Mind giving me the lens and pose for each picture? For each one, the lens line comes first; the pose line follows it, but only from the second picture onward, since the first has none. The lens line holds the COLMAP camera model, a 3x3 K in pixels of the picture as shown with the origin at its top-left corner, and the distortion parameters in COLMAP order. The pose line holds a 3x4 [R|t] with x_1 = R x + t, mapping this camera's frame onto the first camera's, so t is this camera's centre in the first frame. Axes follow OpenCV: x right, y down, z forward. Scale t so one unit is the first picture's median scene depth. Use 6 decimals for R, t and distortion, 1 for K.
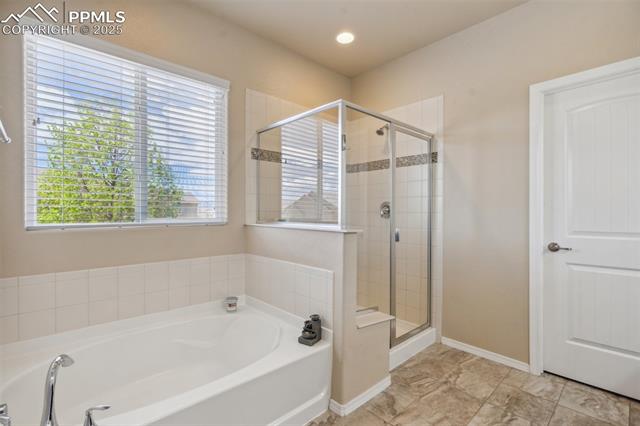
lens RADIAL K [[291.8, 0, 316.3], [0, 291.8, 210.9], [0, 0, 1]] dist [-0.002356, -0.000548]
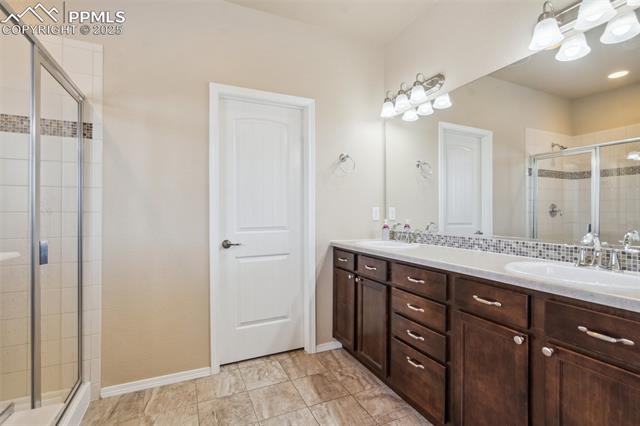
lens RADIAL K [[291.8, 0, 316.3], [0, 291.8, 210.9], [0, 0, 1]] dist [-0.002356, -0.000548]
pose [[0.314852, 0.002101, 0.949139, -0.086551], [-0.002578, 0.999996, -0.001358, 0.004746], [-0.949137, -0.002019, 0.314856, 0.350381]]
